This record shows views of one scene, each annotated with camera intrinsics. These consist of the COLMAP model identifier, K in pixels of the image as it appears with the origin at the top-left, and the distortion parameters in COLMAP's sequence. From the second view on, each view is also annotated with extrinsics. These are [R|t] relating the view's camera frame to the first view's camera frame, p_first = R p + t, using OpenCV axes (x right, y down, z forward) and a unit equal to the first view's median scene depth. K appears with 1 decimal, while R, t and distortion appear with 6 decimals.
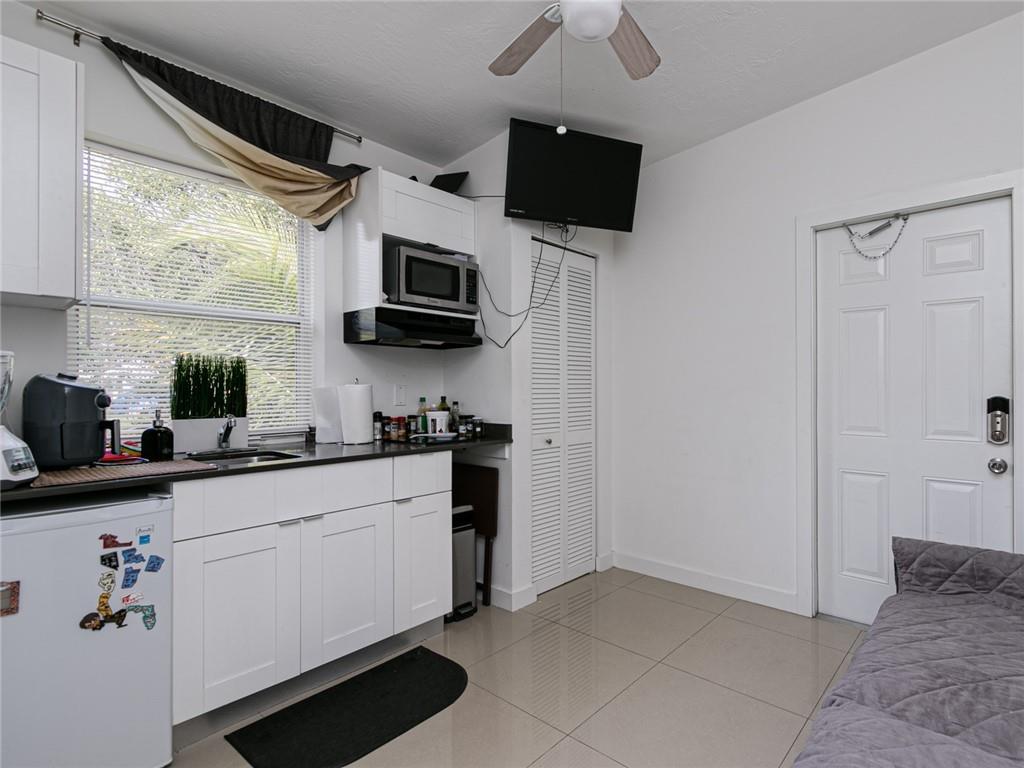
lens RADIAL K [[529.0, 0, 573.2], [0, 529.0, 385.6], [0, 0, 1]] dist [0.013076, -0.001273]
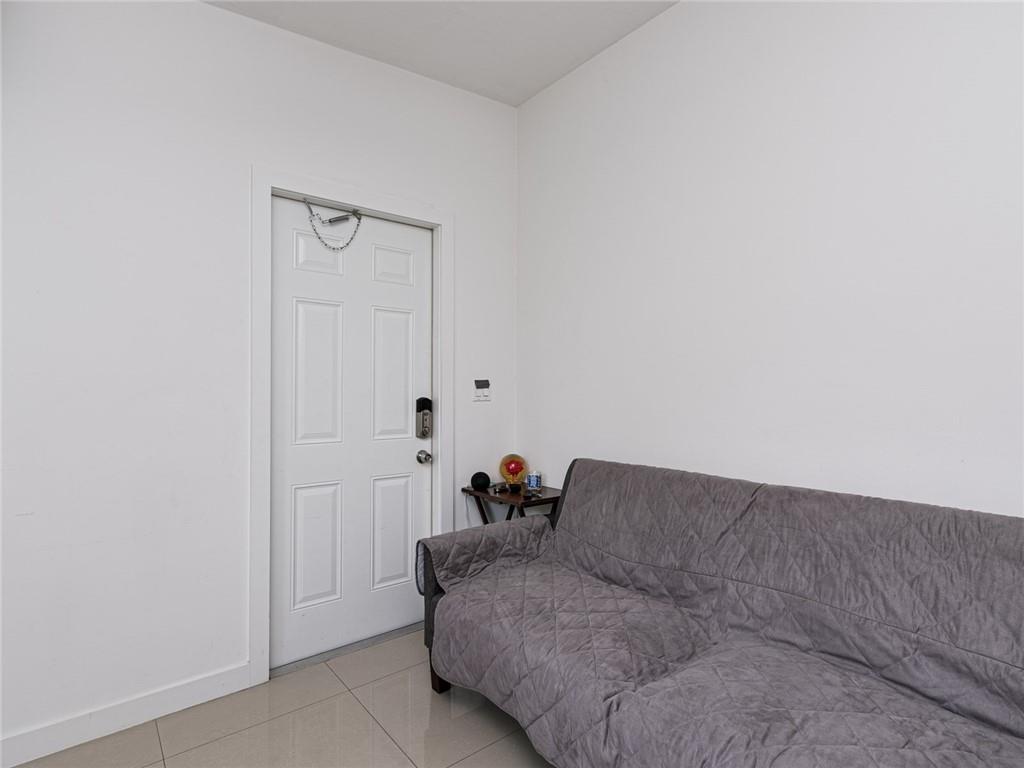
lens RADIAL K [[529.0, 0, 513.2], [0, 529.0, 388.5], [0, 0, 1]] dist [0.013076, -0.001273]
pose [[0.206053, 0.007080, 0.978515, -0.301495], [-0.005431, 0.999967, -0.006091, 0.006495], [-0.978526, -0.004059, 0.206084, 0.570068]]
